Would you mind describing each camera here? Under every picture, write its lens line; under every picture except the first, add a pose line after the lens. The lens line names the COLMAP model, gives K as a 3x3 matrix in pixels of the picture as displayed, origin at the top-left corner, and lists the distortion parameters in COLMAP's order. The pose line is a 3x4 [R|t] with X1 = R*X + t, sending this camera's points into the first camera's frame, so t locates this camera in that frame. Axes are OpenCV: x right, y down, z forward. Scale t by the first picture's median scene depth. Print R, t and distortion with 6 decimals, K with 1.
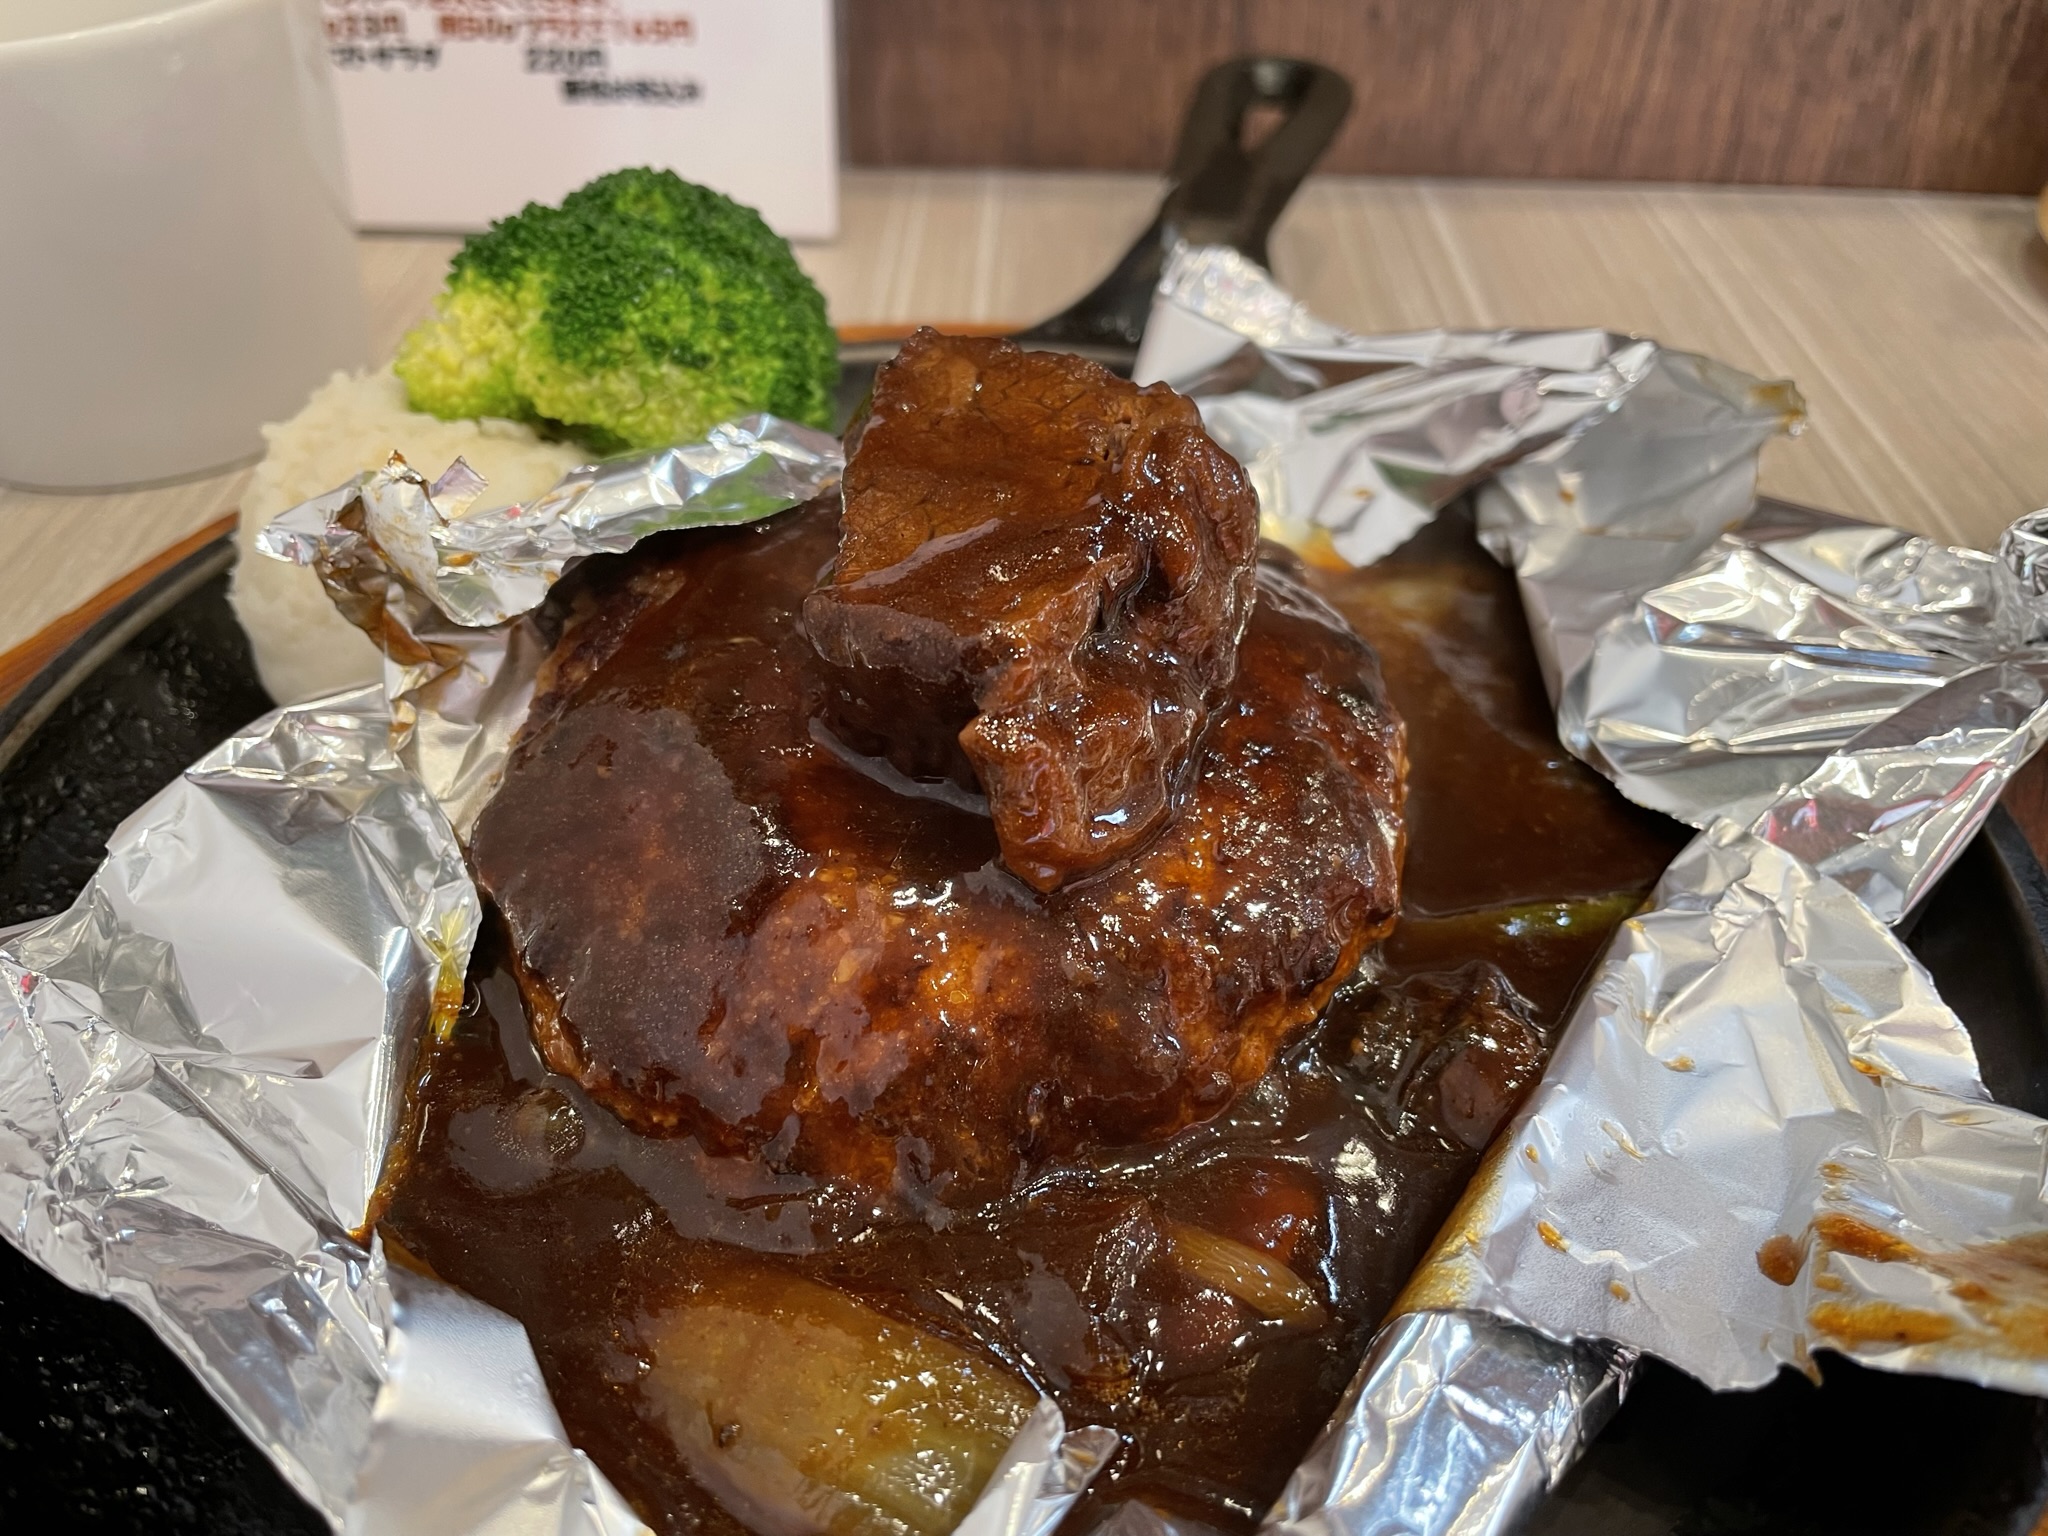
lens RADIAL K [[1598.6, 0, 1024.0], [0, 1598.6, 768.0], [0, 0, 1]] dist [0.002098, 0.051872]
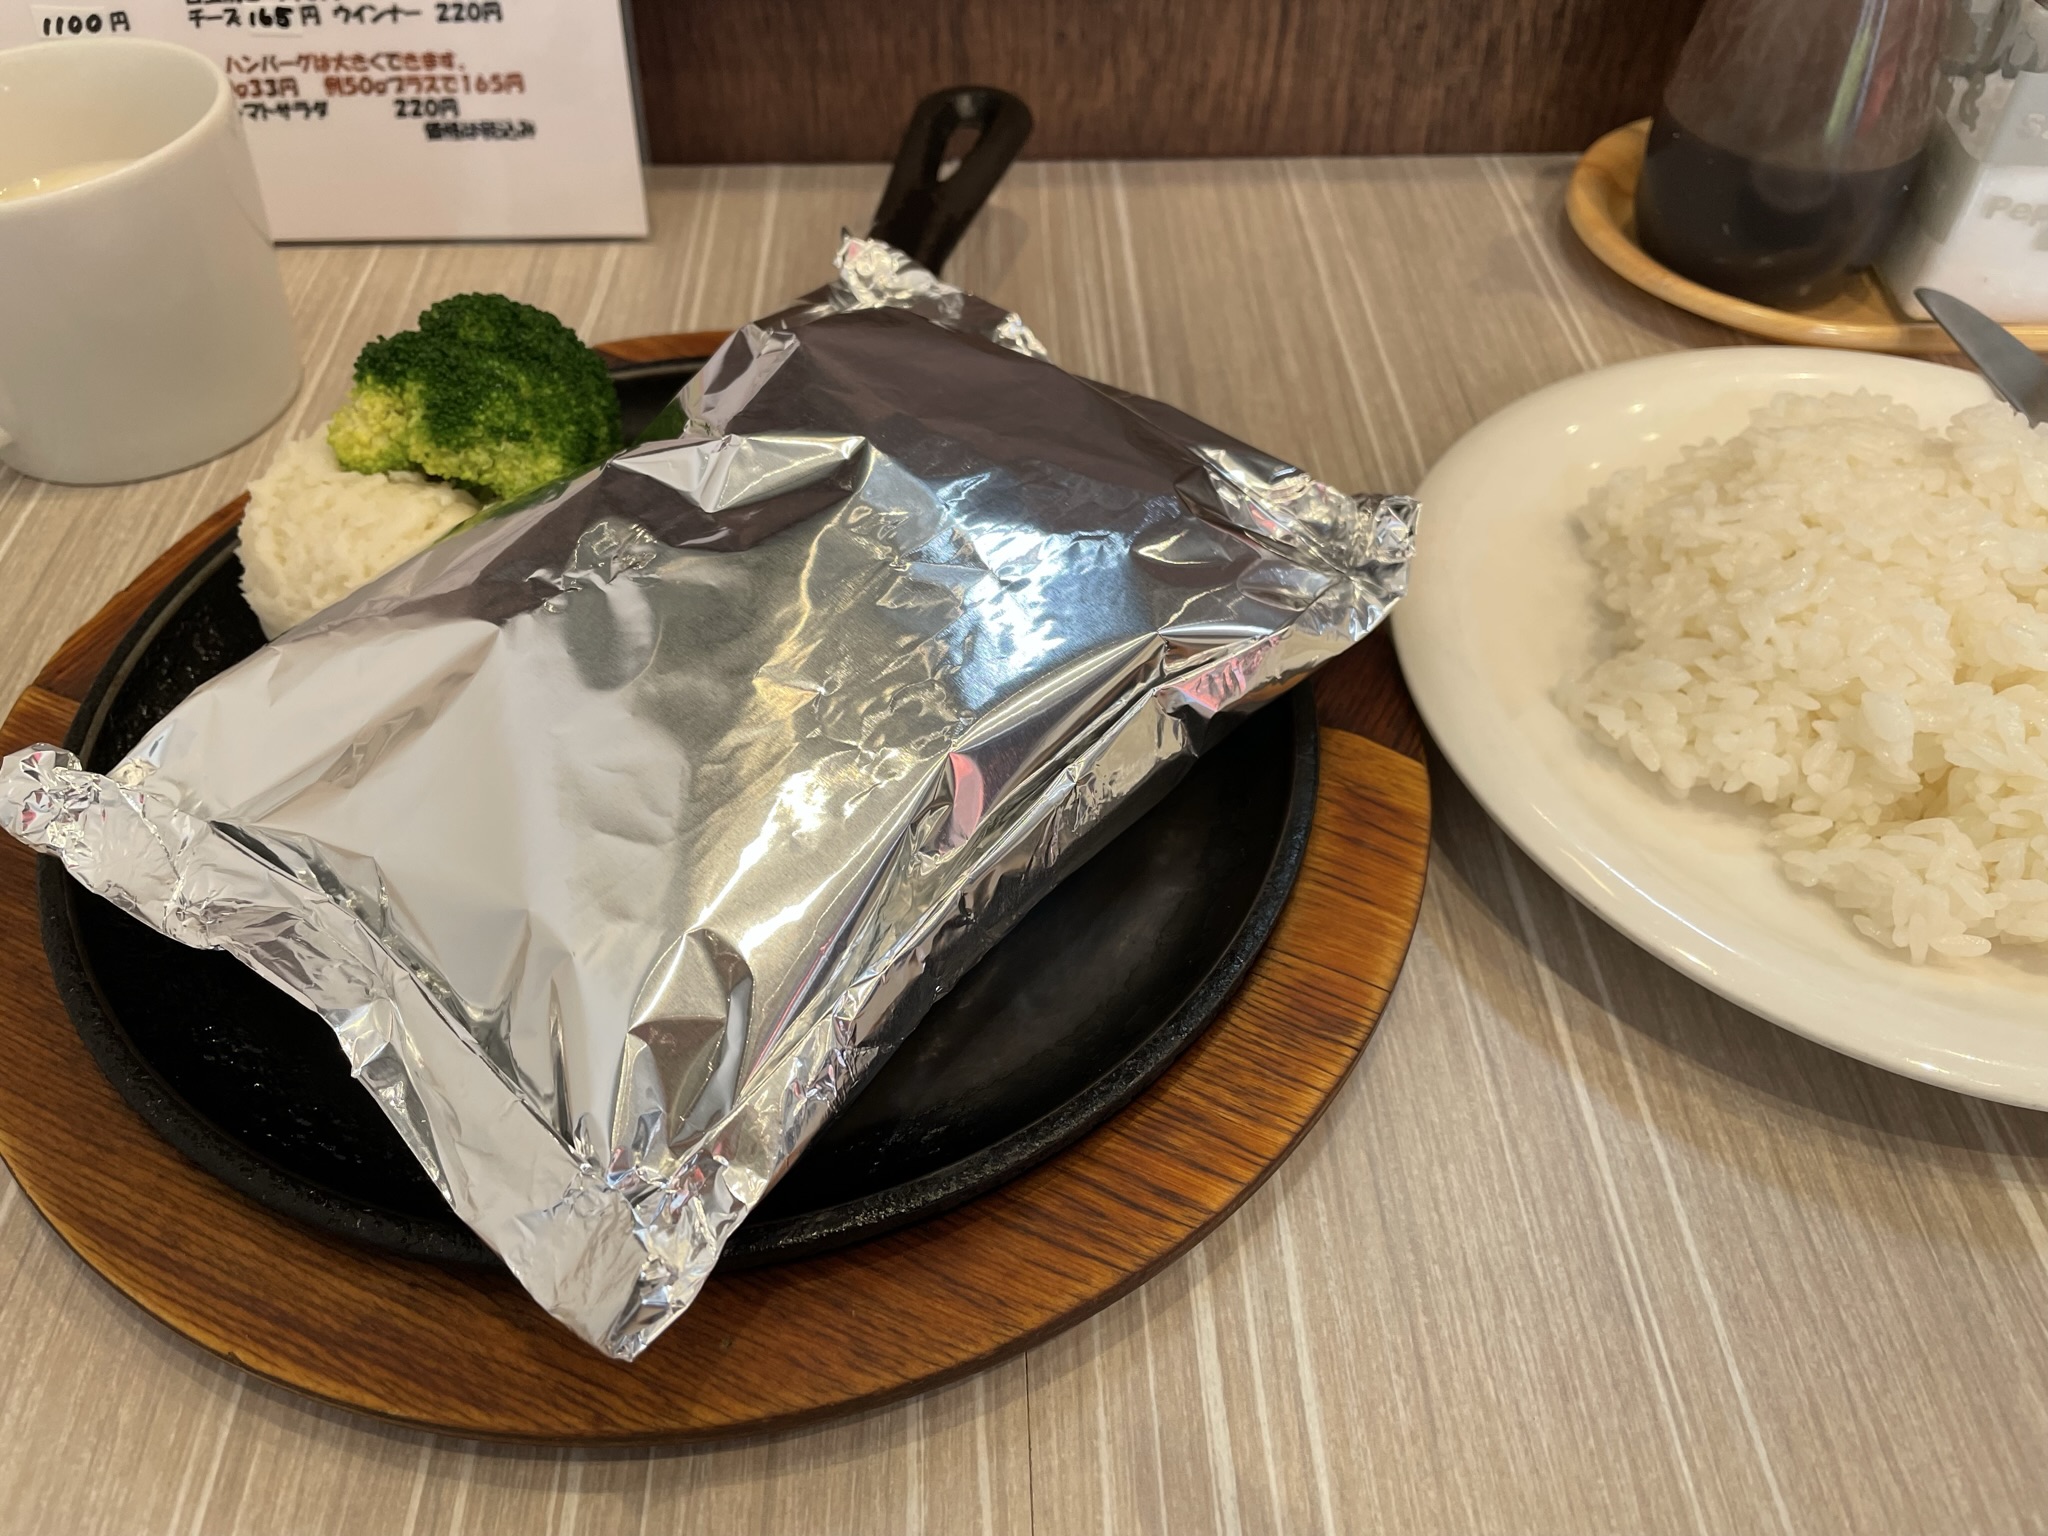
lens RADIAL K [[1598.6, 0, 1024.0], [0, 1598.6, 768.0], [0, 0, 1]] dist [0.002098, 0.051872]
pose [[0.998603, -0.048109, 0.021864, 0.140459], [0.044826, 0.990286, 0.131625, -0.064004], [-0.027984, -0.130461, 0.991058, -0.364387]]
